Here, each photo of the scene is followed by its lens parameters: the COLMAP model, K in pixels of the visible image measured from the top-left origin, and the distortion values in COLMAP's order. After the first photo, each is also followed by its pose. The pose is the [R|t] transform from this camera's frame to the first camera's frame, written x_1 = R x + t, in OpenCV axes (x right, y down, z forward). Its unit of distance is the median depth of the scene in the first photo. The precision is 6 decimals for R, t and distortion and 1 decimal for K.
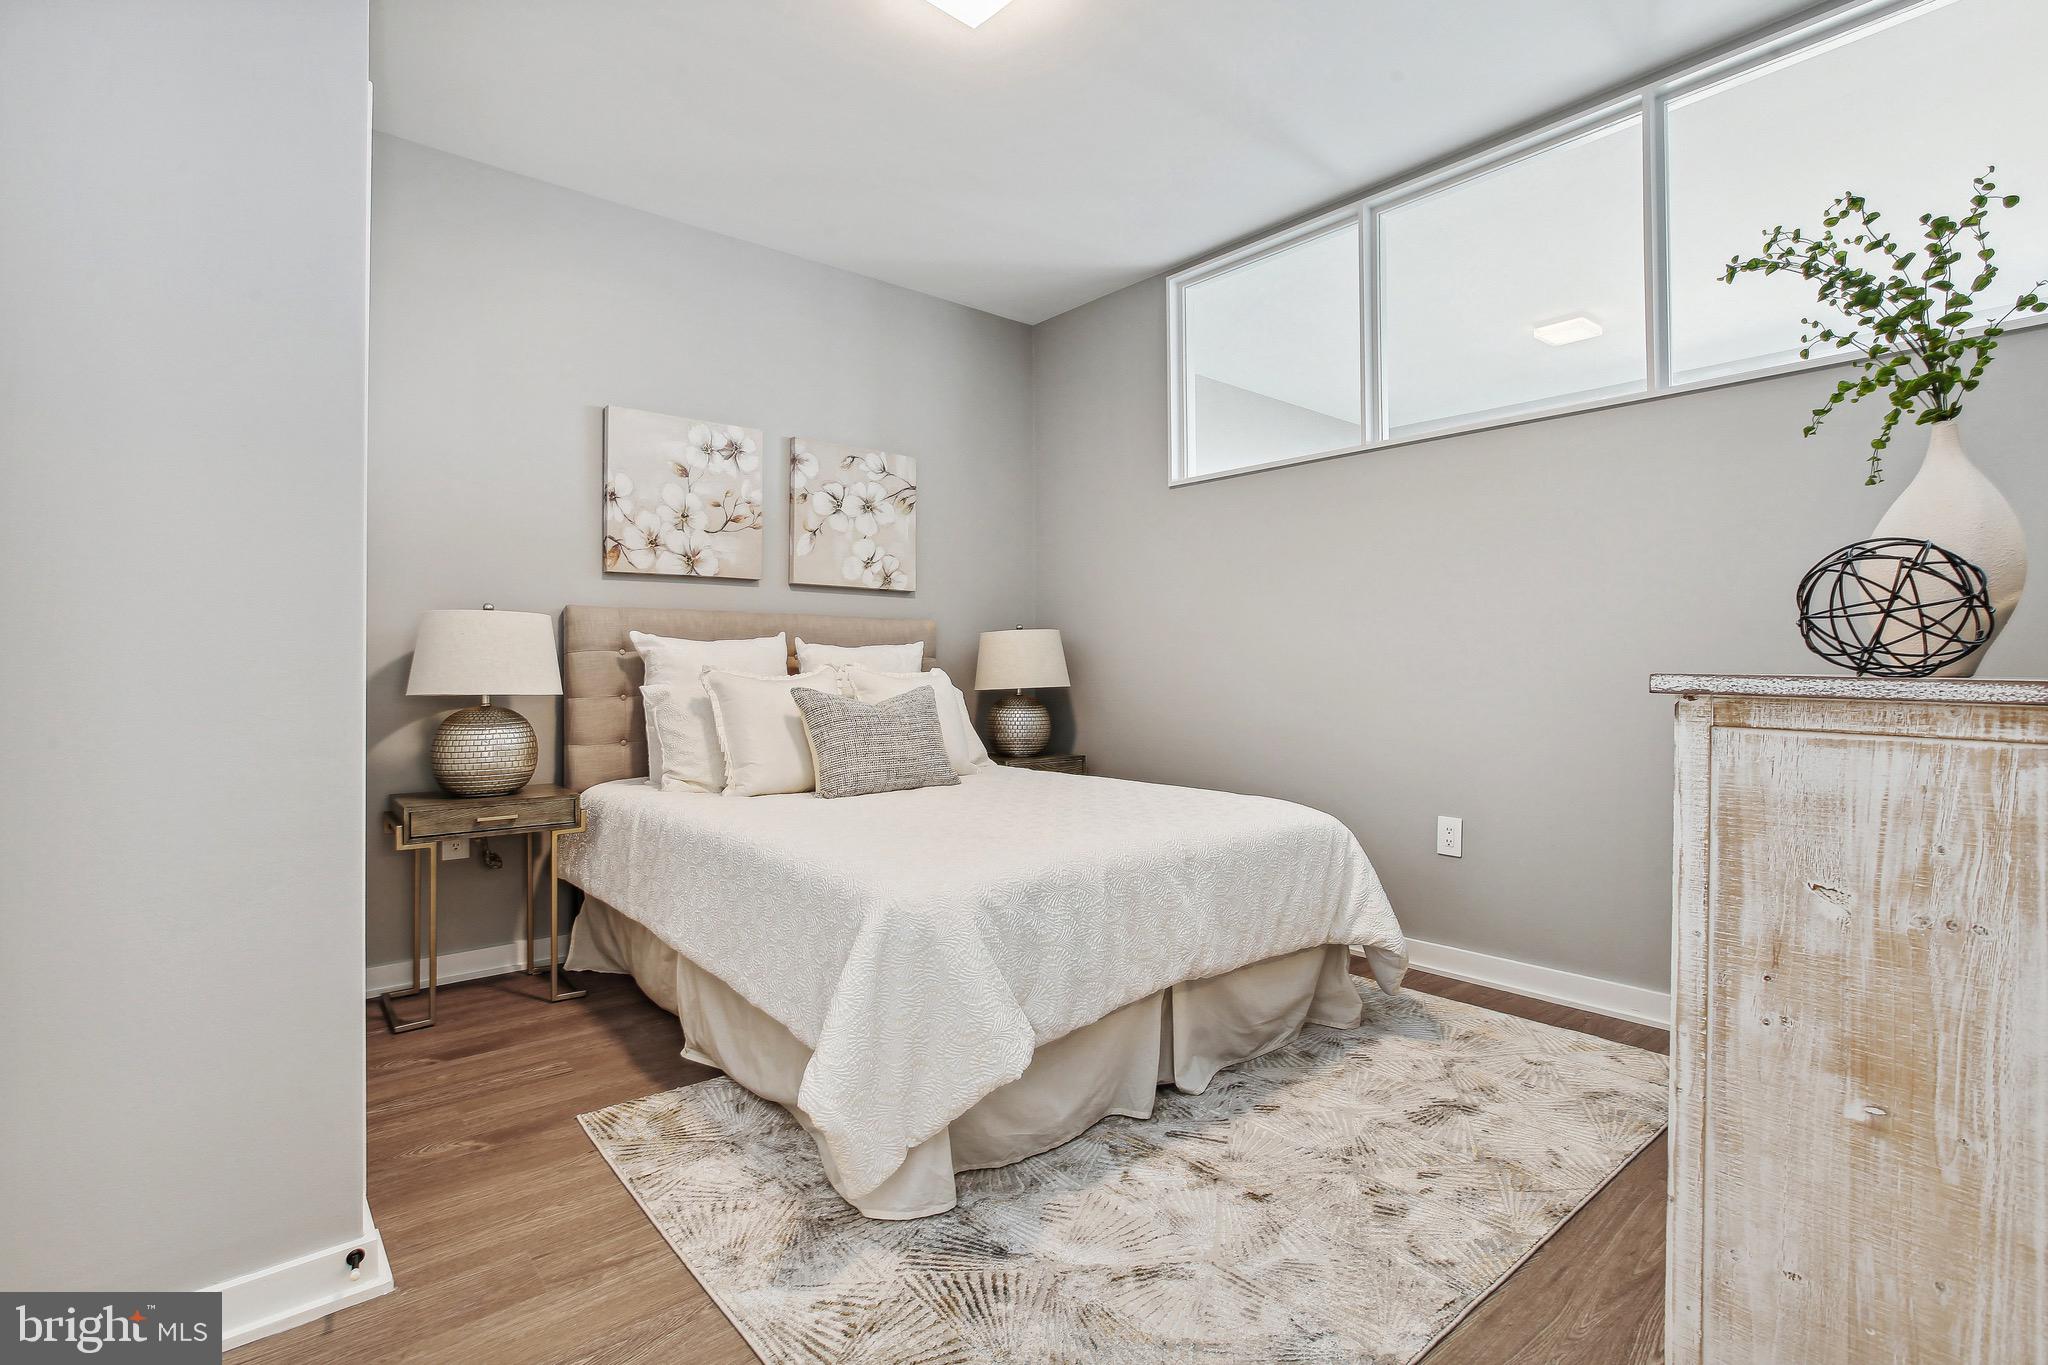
lens RADIAL K [[929.6, 0, 1023.9], [0, 929.6, 673.2], [0, 0, 1]] dist [0.005363, -0.000218]
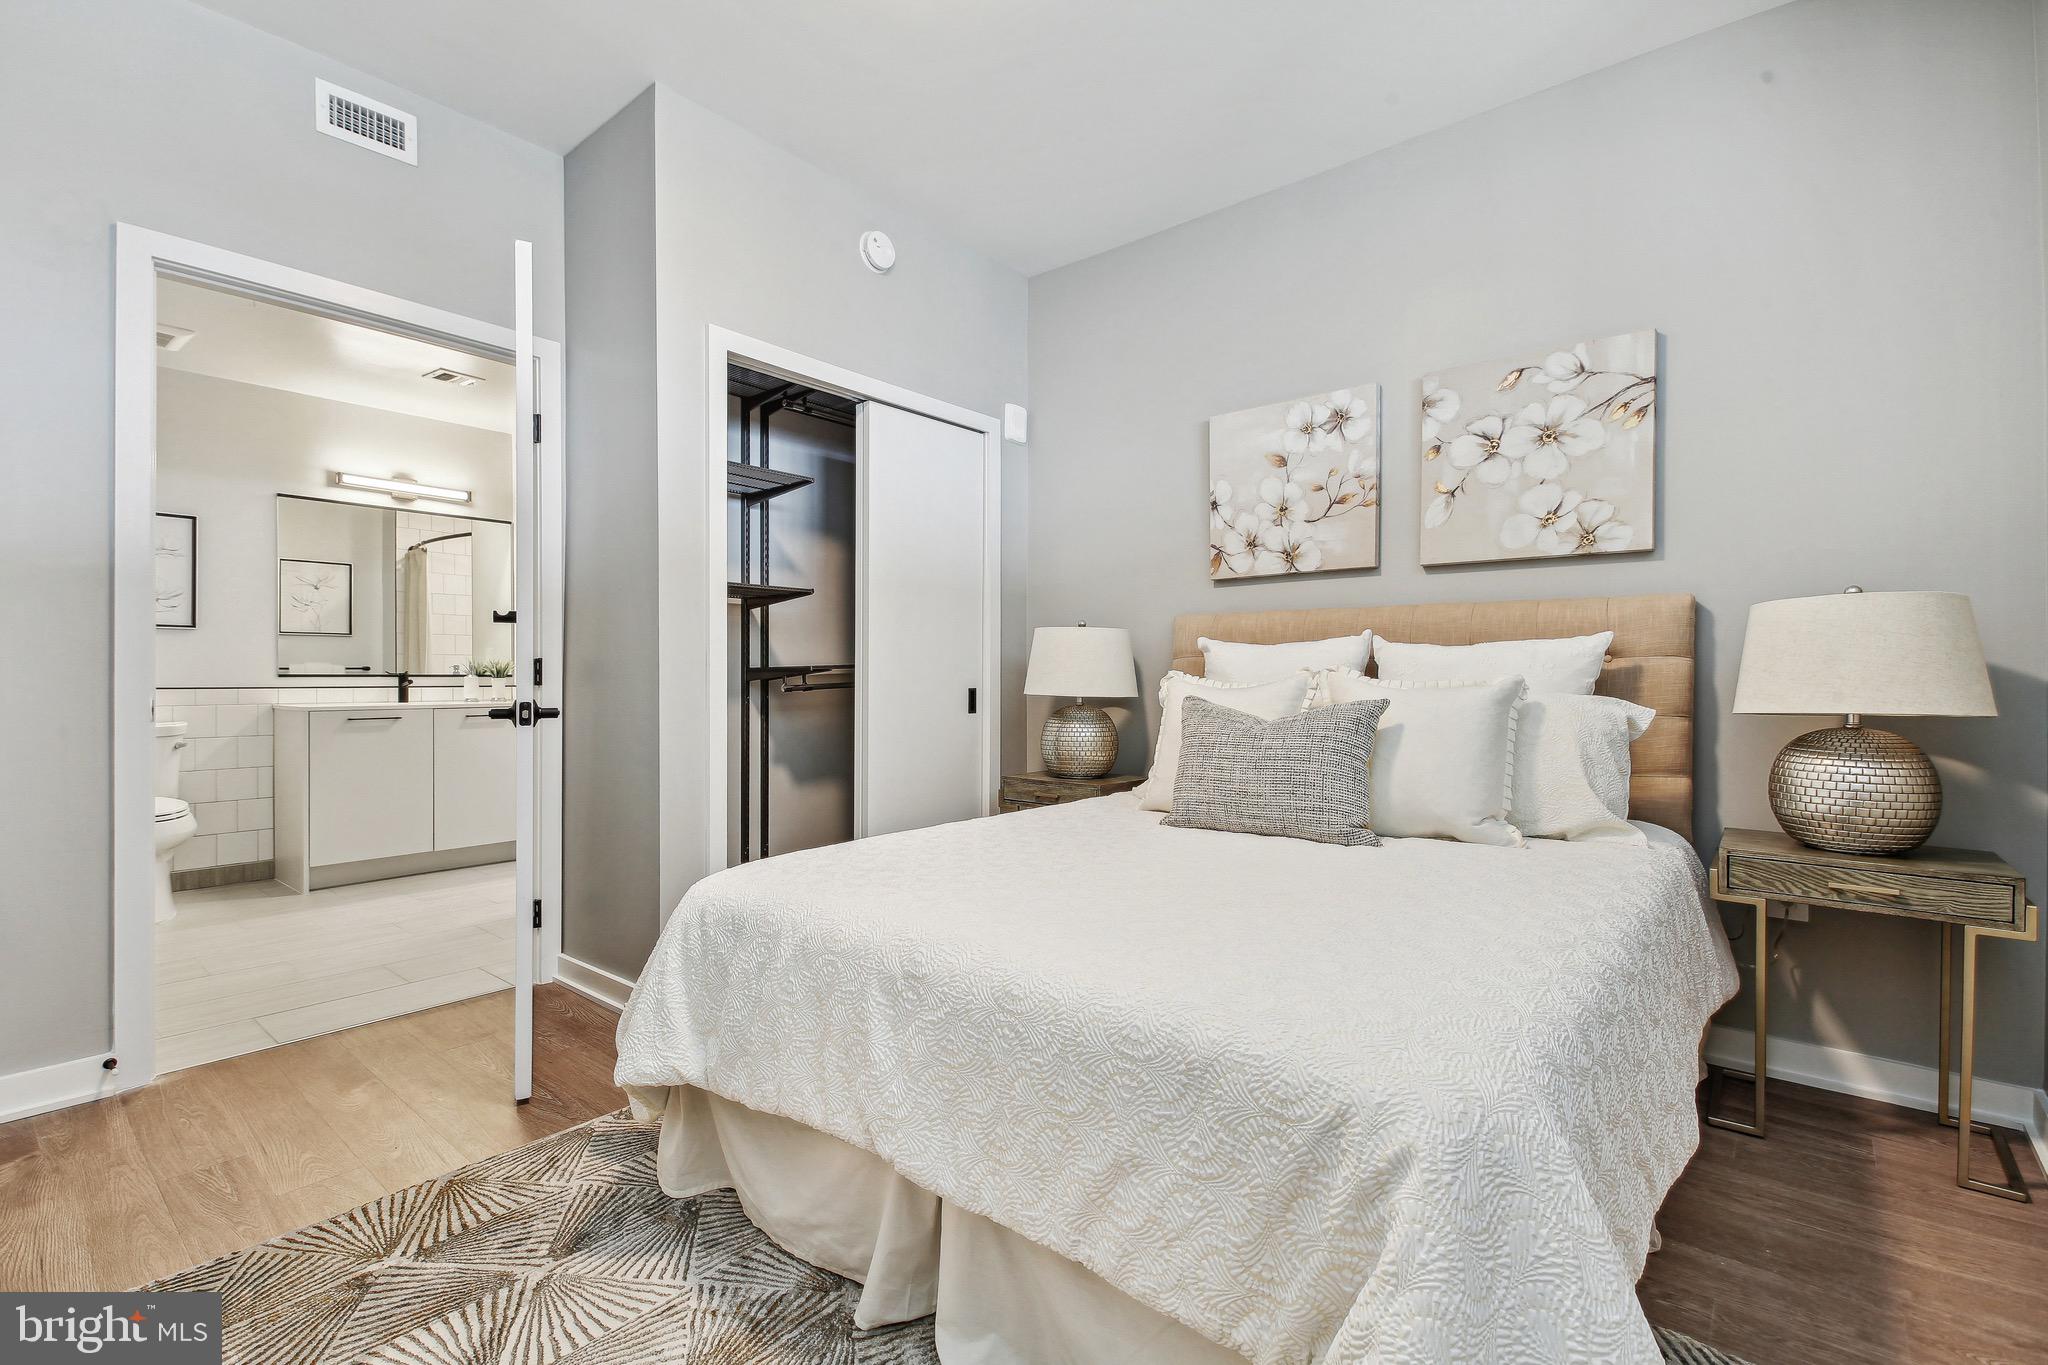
lens RADIAL K [[929.6, 0, 1035.7], [0, 929.6, 683.3], [0, 0, 1]] dist [0.005363, -0.000218]
pose [[0.182912, 0.004980, -0.983117, 0.474541], [-0.010051, 0.999944, 0.003196, 0.002301], [0.983078, 0.009297, 0.182952, 0.569140]]
